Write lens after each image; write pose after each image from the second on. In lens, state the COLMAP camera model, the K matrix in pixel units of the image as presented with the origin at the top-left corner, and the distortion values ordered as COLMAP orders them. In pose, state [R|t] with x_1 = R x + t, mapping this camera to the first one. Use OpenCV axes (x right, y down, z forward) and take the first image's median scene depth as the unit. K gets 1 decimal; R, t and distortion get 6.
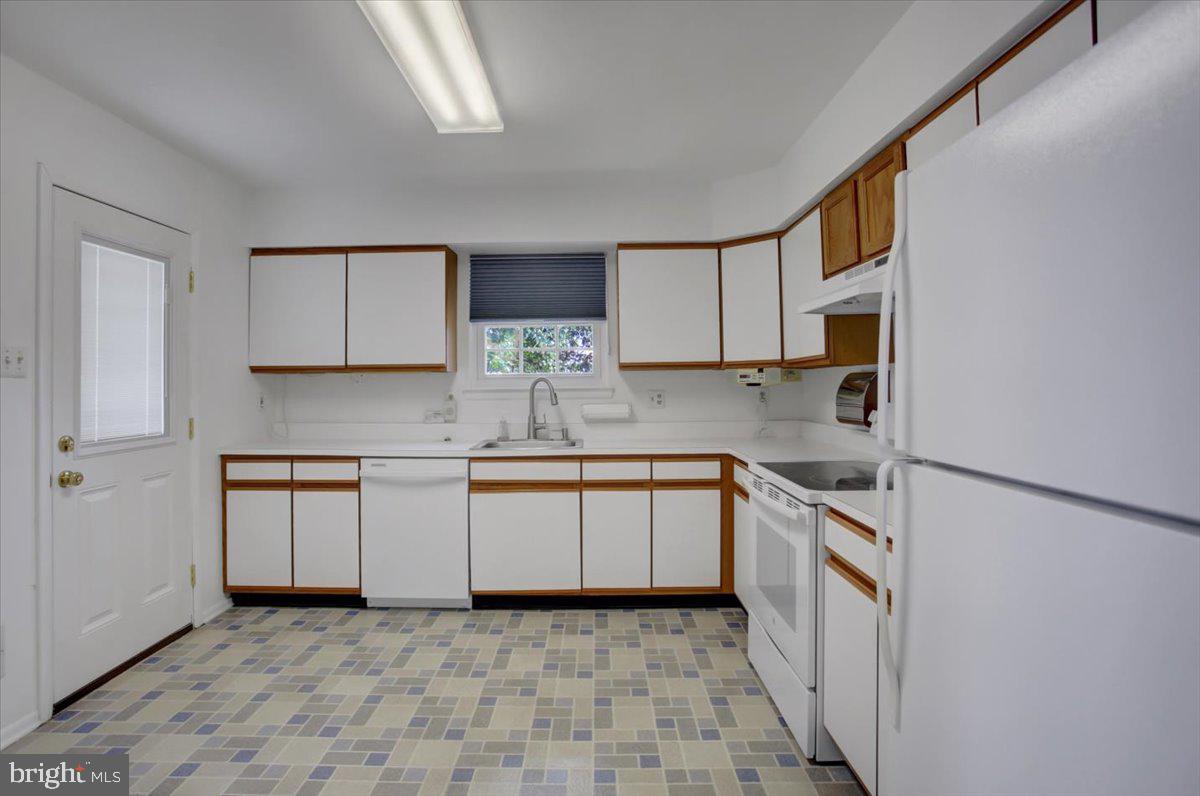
lens RADIAL K [[608.9, 0, 596.5], [0, 608.9, 379.7], [0, 0, 1]] dist [-0.064579, 0.000516]
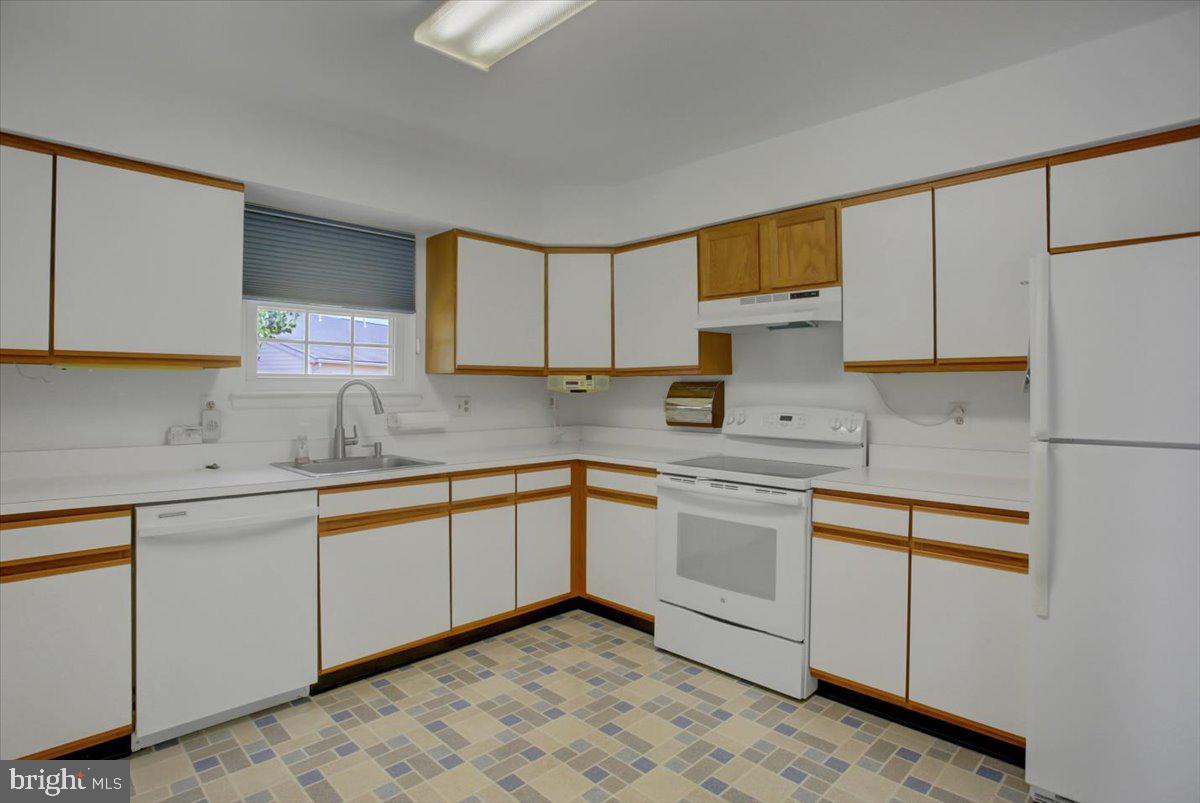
lens RADIAL K [[614.8, 0, 598.4], [0, 614.8, 393.5], [0, 0, 1]] dist [-0.072412, 0.031072]
pose [[0.706646, 0.006970, 0.707533, -0.482022], [-0.013802, 0.999897, 0.003935, 0.008106], [-0.707433, -0.012546, 0.706670, 0.253297]]
